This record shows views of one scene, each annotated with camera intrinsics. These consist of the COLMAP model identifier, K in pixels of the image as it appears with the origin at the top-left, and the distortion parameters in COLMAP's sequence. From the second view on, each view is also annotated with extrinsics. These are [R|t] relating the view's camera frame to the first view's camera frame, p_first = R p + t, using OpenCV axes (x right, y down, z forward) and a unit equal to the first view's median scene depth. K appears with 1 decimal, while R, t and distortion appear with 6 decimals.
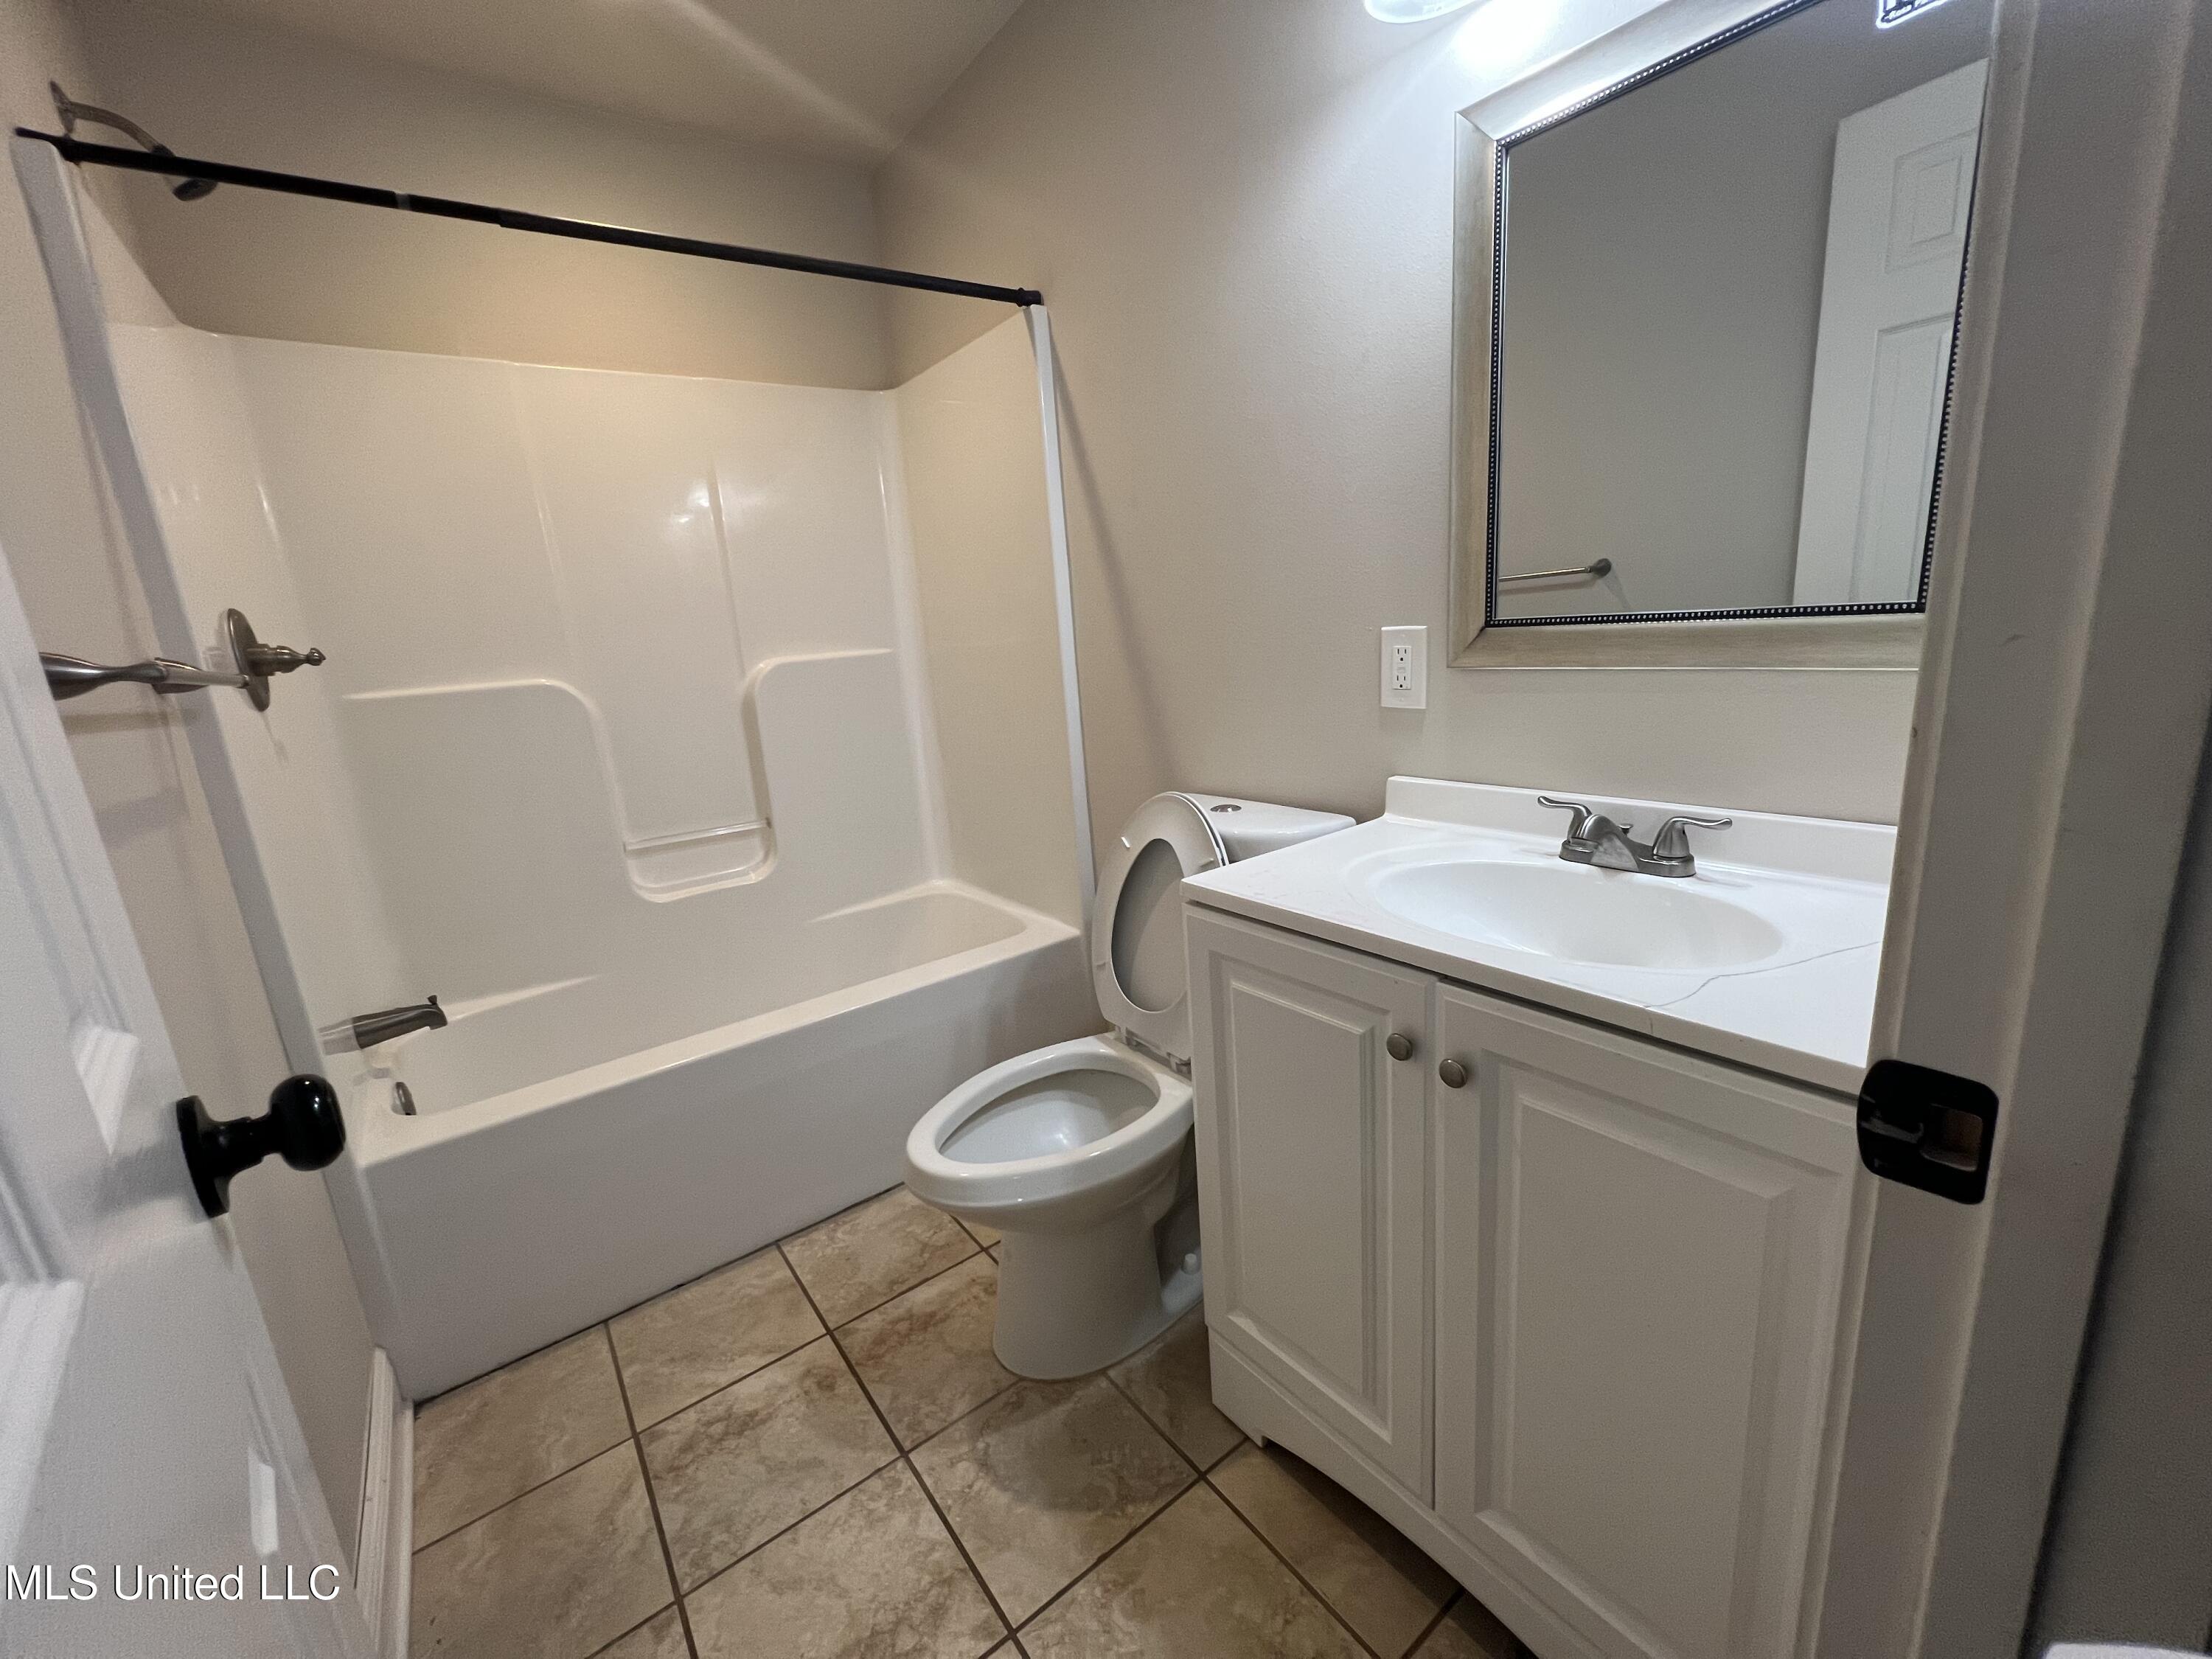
lens RADIAL K [[887.6, 0, 1103.2], [0, 887.6, 830.3], [0, 0, 1]] dist [-0.000725, 0.000079]
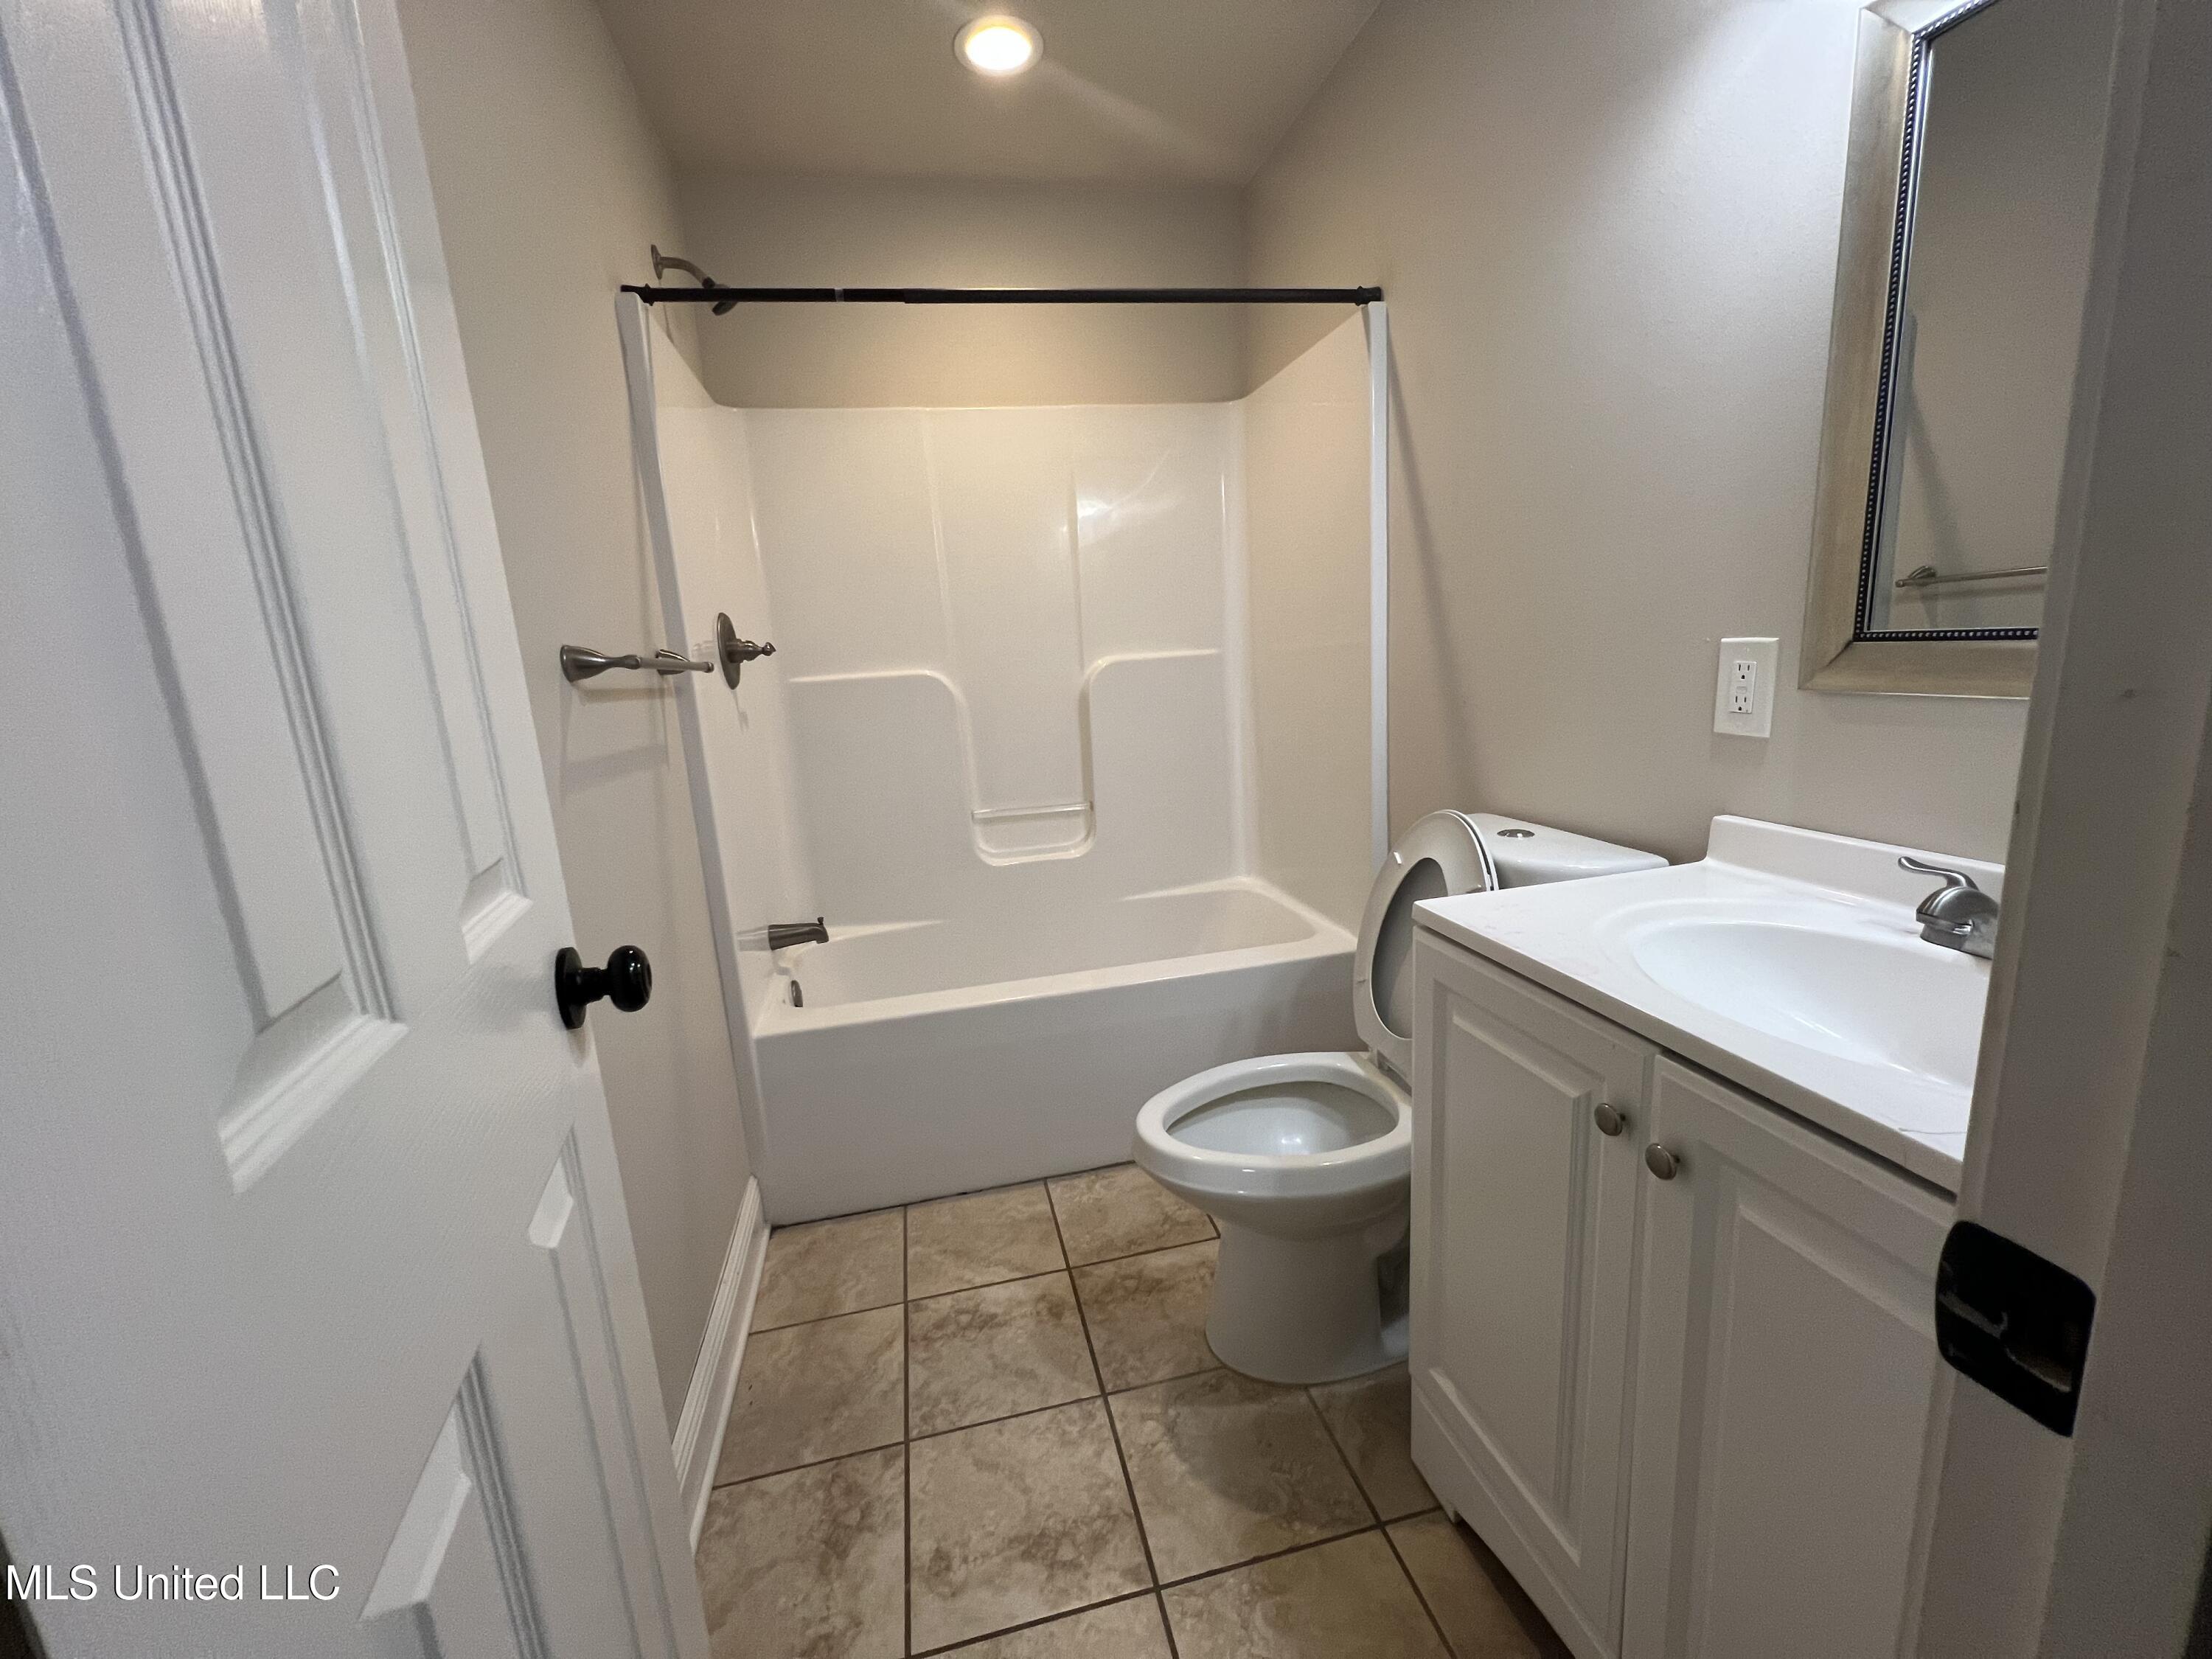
lens RADIAL K [[887.6, 0, 1099.1], [0, 887.6, 831.1], [0, 0, 1]] dist [-0.000725, 0.000079]
pose [[0.911173, 0.099921, -0.399726, 0.128751], [-0.098582, 0.994840, 0.023966, -0.007657], [0.400058, 0.017568, 0.916322, -0.008699]]
